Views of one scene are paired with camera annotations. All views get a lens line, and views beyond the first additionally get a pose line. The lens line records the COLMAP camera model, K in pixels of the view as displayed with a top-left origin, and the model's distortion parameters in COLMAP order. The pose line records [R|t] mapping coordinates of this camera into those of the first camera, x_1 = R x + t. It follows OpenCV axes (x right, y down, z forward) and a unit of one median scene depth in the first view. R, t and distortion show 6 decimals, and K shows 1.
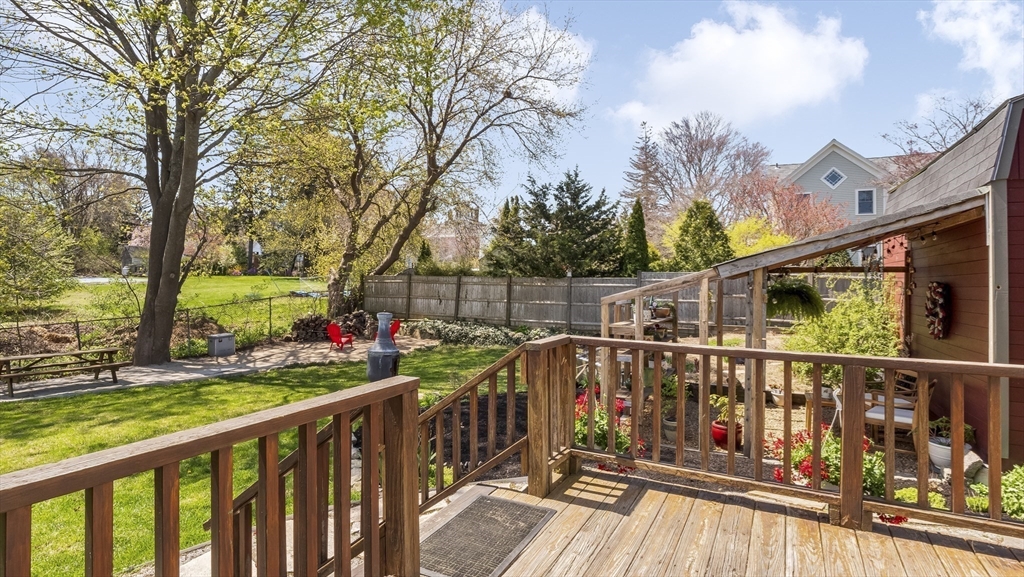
lens RADIAL K [[513.2, 0, 512.0], [0, 513.2, 288.5], [0, 0, 1]] dist [-0.000911, -0.000396]
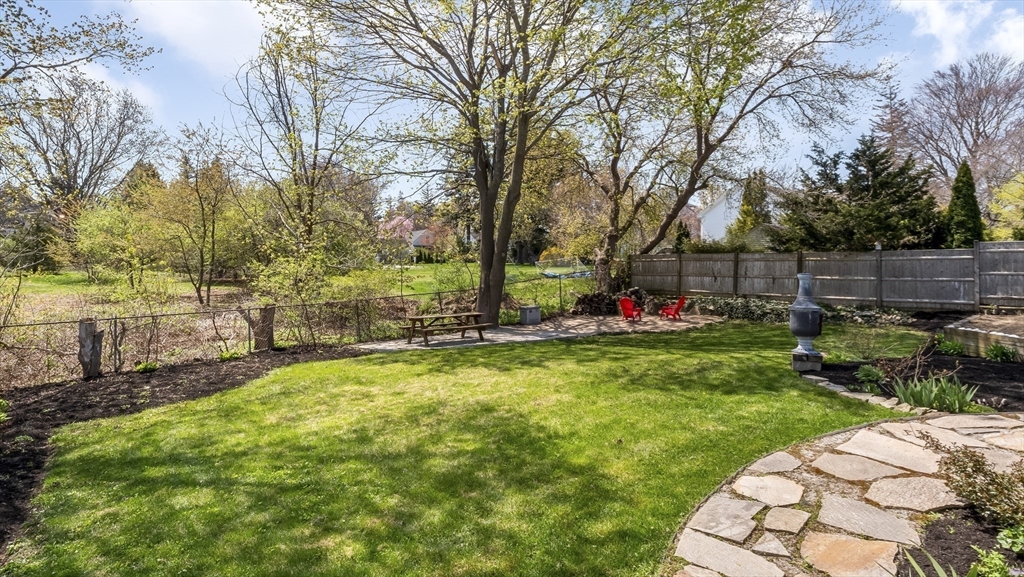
lens RADIAL K [[522.5, 0, 517.4], [0, 522.5, 271.8], [0, 0, 1]] dist [-0.003047, -0.000597]
pose [[0.942360, -0.008673, -0.334488, -0.165414], [0.006154, 0.999944, -0.008589, 0.018431], [0.334544, 0.006036, 0.942361, -0.091123]]
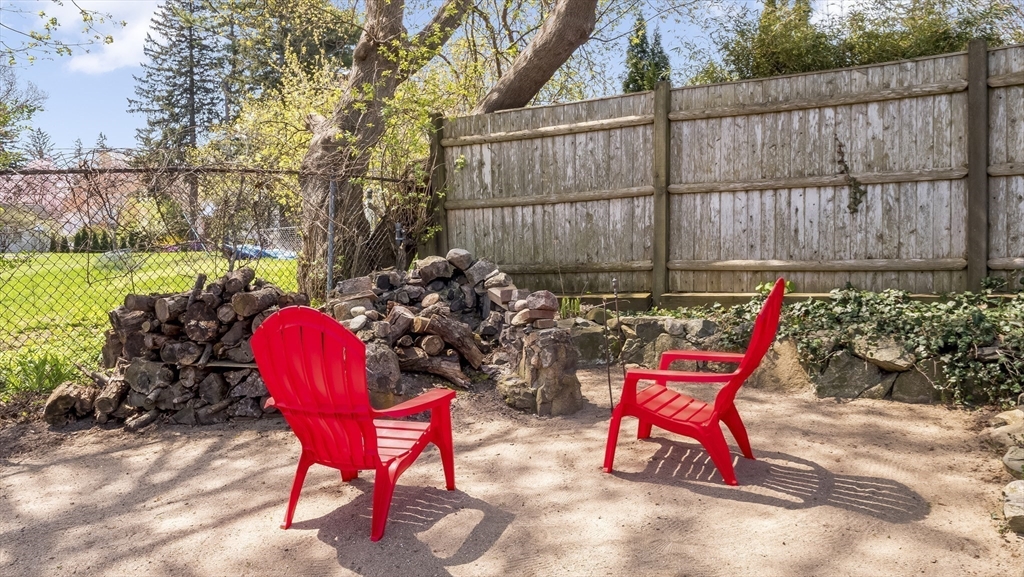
lens RADIAL K [[813.7, 0, 512.0], [0, 813.7, 288.5], [0, 0, 1]] dist [-0.002183, -0.001358]
pose [[0.992053, -0.025019, -0.123306, -0.235266], [0.026760, 0.999564, 0.012485, 0.053657], [0.122939, -0.015685, 0.992290, 0.694800]]
